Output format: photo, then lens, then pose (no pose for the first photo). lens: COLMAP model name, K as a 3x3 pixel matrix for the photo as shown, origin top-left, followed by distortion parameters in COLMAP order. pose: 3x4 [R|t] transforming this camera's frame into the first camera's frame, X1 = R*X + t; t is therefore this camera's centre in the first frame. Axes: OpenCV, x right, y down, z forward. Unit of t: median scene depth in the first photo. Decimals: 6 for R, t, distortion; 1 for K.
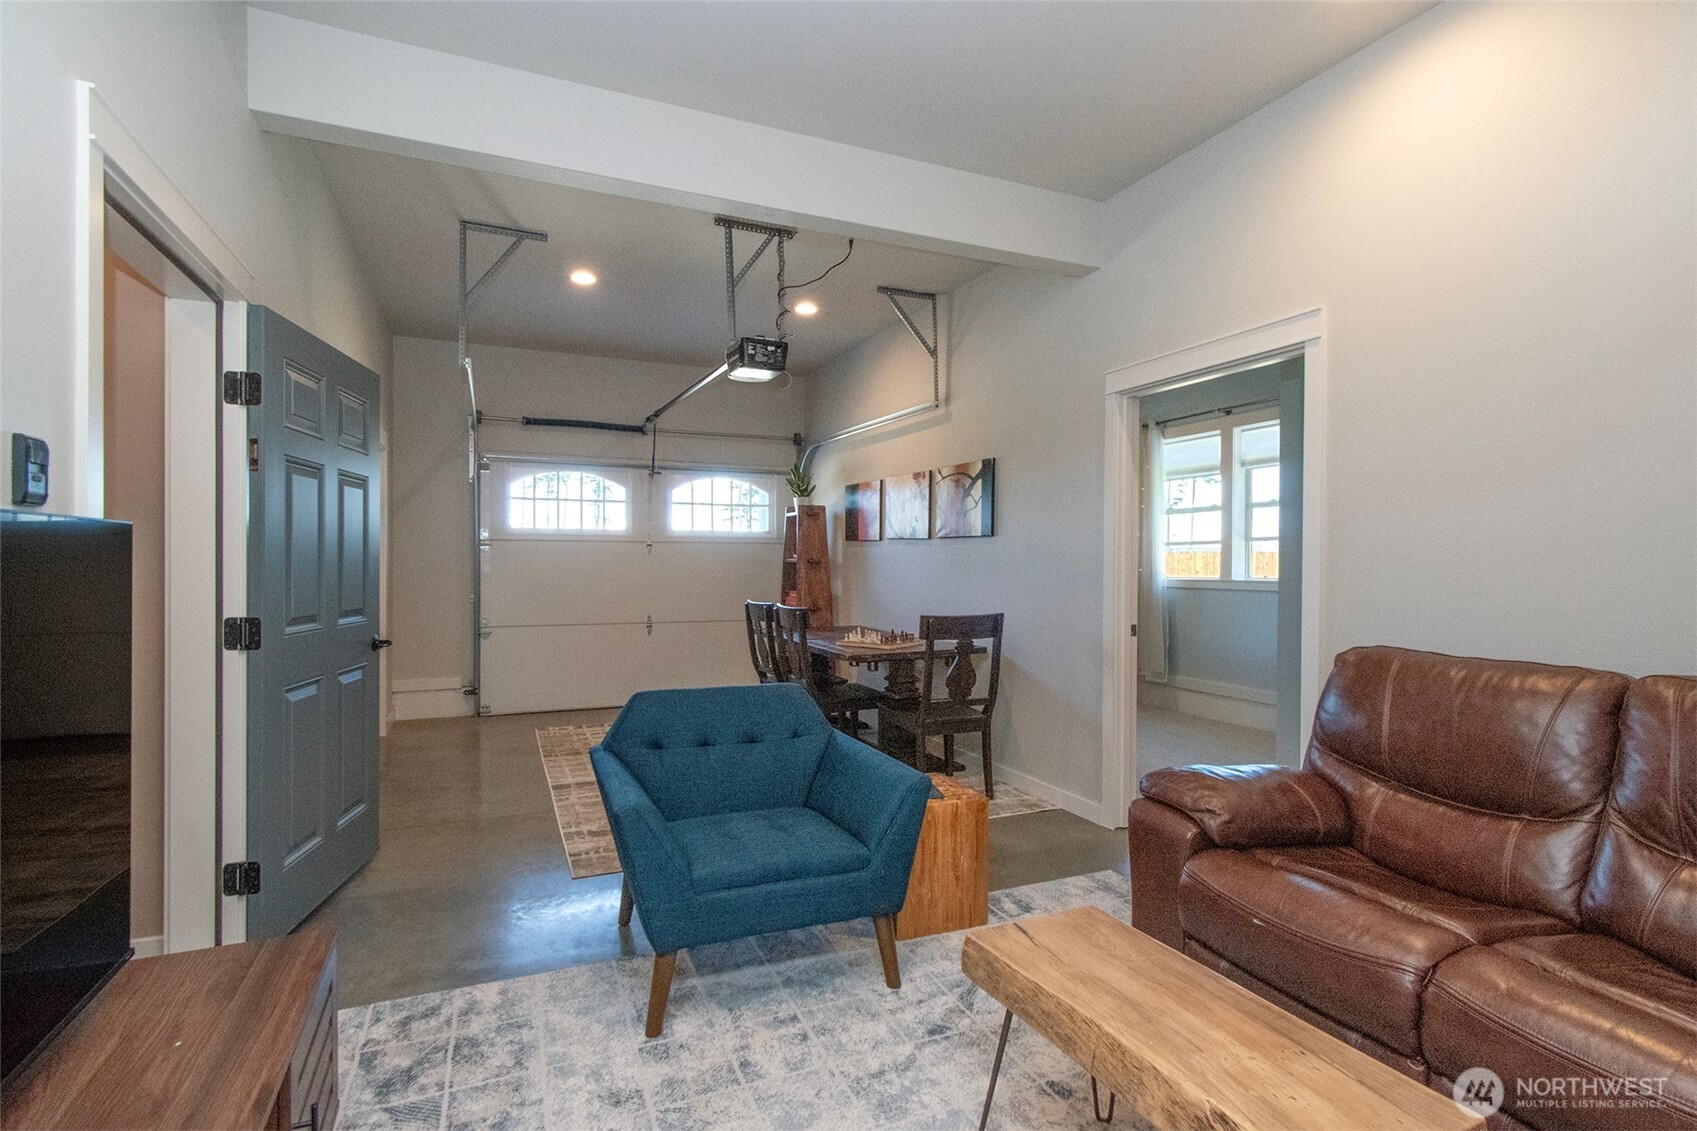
lens RADIAL K [[765.5, 0, 789.2], [0, 765.5, 568.1], [0, 0, 1]] dist [-0.001286, -0.000040]
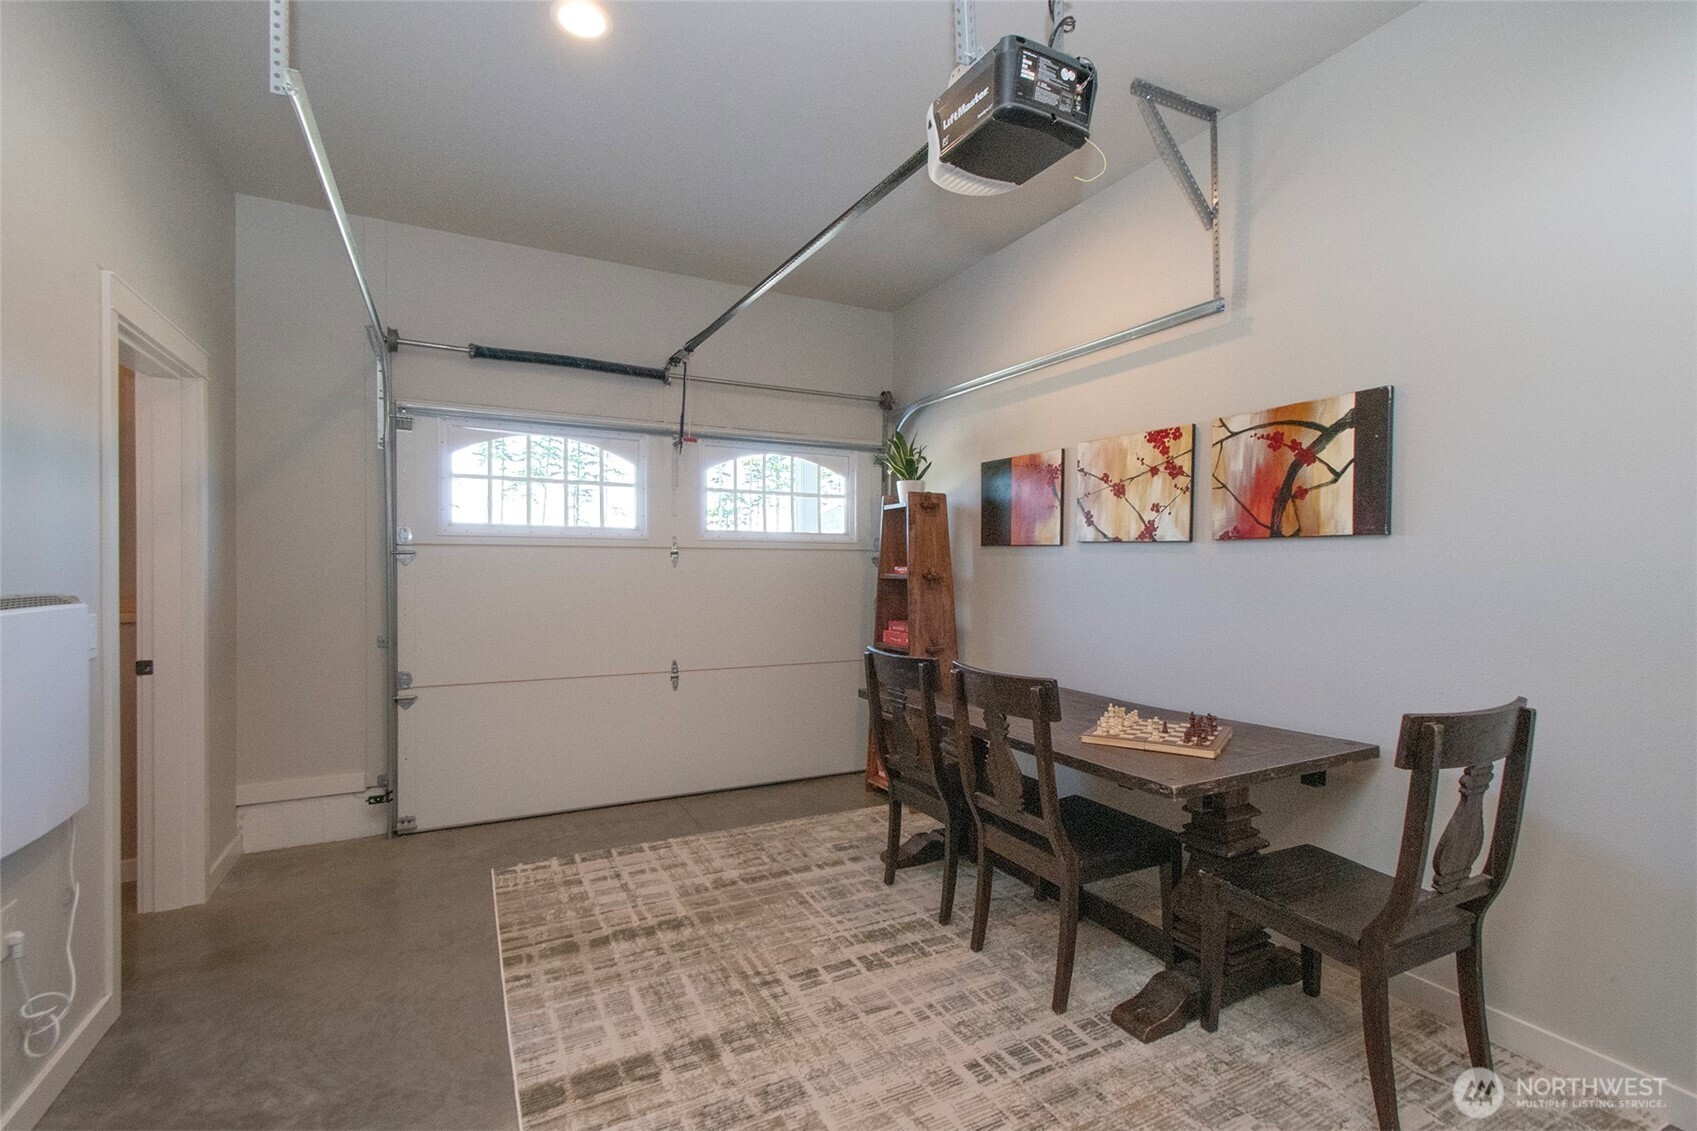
lens RADIAL K [[755.5, 0, 841.1], [0, 755.5, 573.8], [0, 0, 1]] dist [0.000634, -0.000014]
pose [[0.995014, -0.004325, 0.099646, -0.112308], [0.004453, 0.999990, -0.001065, -0.011428], [-0.099640, 0.001503, 0.995022, 0.365330]]
